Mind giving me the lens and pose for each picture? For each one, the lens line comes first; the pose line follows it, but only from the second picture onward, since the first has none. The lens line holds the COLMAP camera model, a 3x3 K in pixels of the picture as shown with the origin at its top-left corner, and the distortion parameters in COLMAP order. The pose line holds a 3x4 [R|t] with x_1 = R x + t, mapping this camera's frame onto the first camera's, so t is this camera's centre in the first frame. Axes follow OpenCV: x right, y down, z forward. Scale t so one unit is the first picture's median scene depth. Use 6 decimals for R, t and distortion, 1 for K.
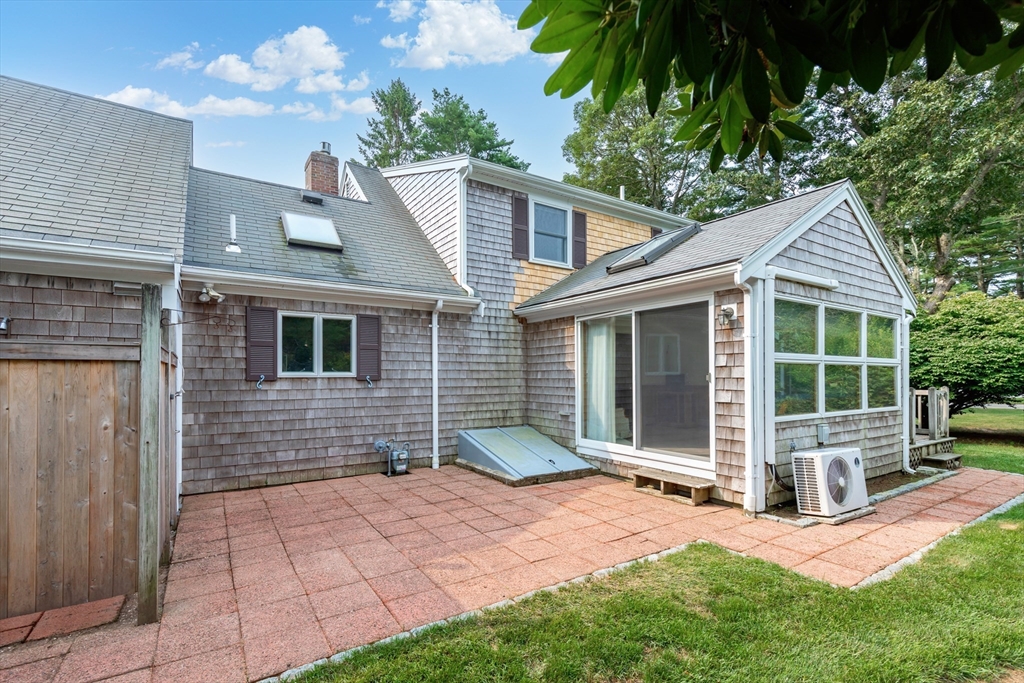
lens RADIAL K [[458.0, 0, 509.6], [0, 458.0, 368.0], [0, 0, 1]] dist [0.005714, -0.000445]
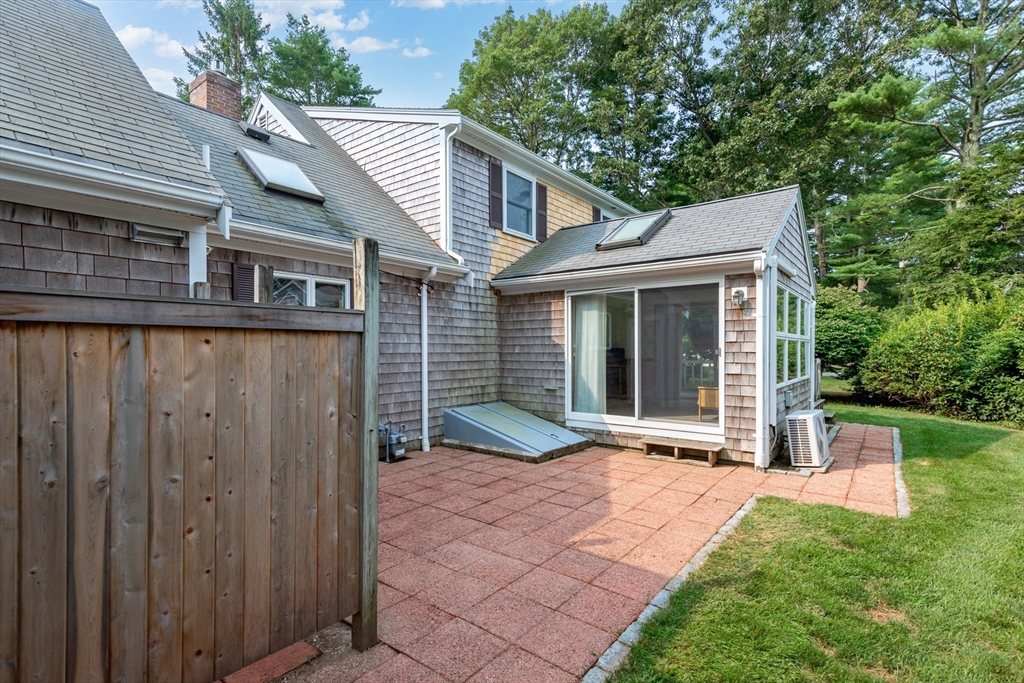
lens RADIAL K [[482.8, 0, 510.2], [0, 482.8, 346.2], [0, 0, 1]] dist [0.010531, -0.002504]
pose [[0.947986, 0.002975, 0.318299, -0.405822], [-0.006128, 0.999942, 0.008903, 0.000169], [-0.318254, -0.010391, 0.947949, 0.045402]]
